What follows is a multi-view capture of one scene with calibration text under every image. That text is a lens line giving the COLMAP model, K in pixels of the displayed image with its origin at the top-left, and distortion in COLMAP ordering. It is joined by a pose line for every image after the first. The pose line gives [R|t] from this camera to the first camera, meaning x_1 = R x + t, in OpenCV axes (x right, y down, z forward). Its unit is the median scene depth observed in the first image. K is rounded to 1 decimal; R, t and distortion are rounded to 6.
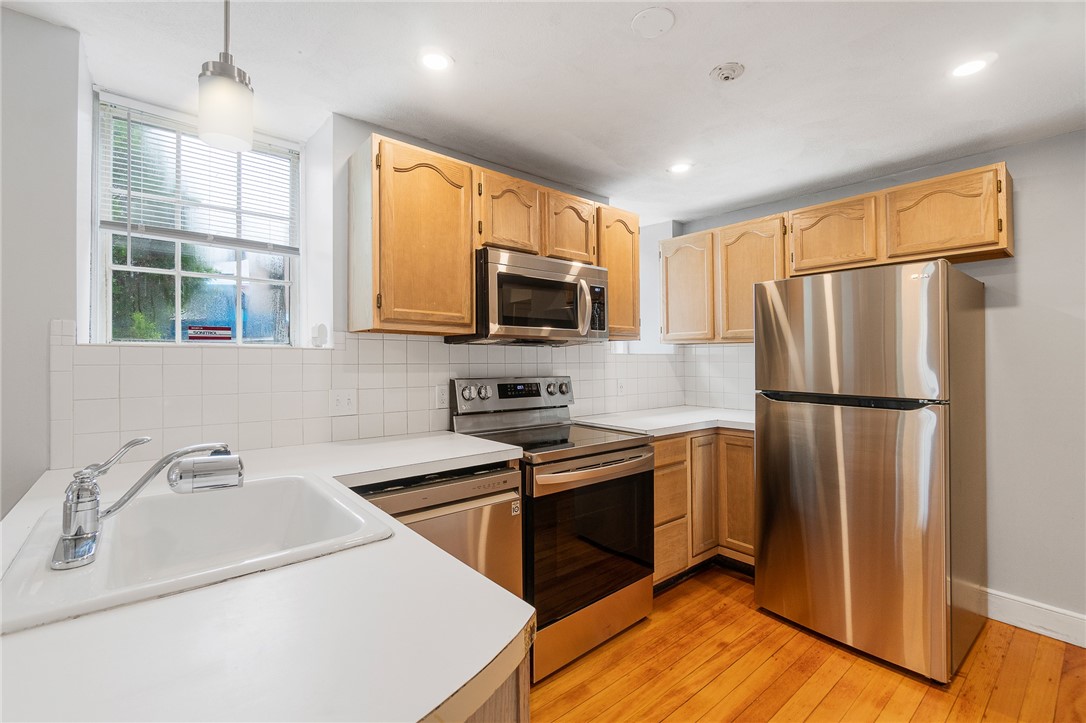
lens RADIAL K [[467.3, 0, 541.2], [0, 467.3, 357.0], [0, 0, 1]] dist [-0.000854, -0.000066]
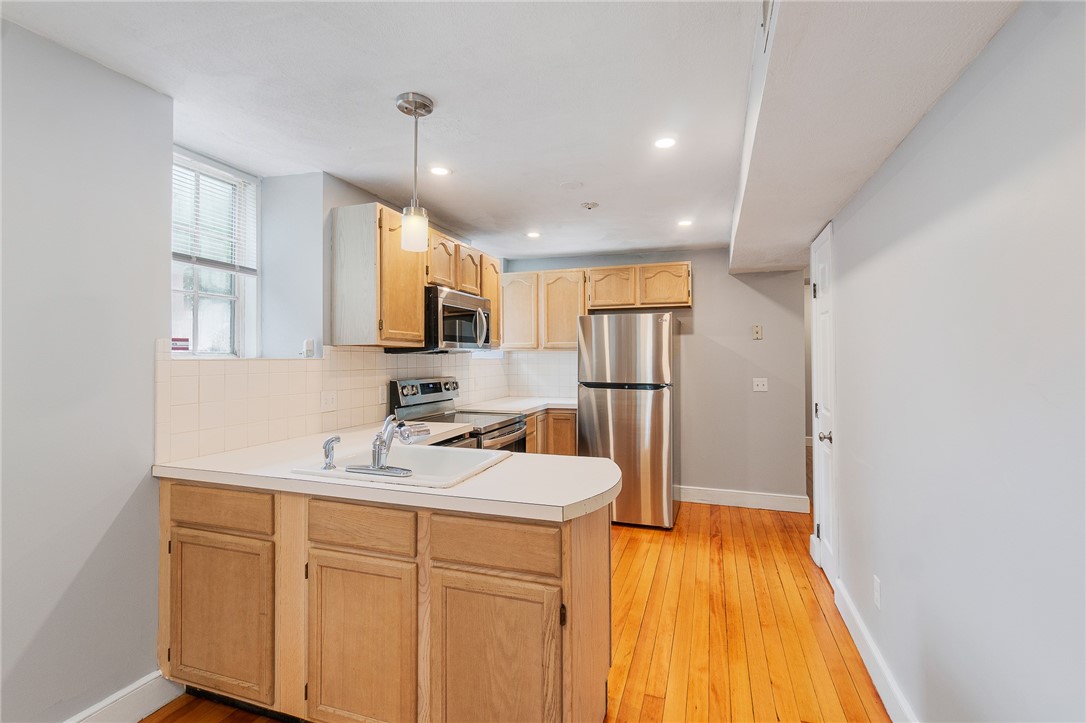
lens RADIAL K [[478.2, 0, 539.4], [0, 478.2, 359.5], [0, 0, 1]] dist [-0.000889, -0.000148]
pose [[0.856360, -0.005725, 0.516348, -0.513141], [0.000930, 0.999954, 0.009544, -0.023548], [-0.516379, -0.007692, 0.856326, -0.342104]]
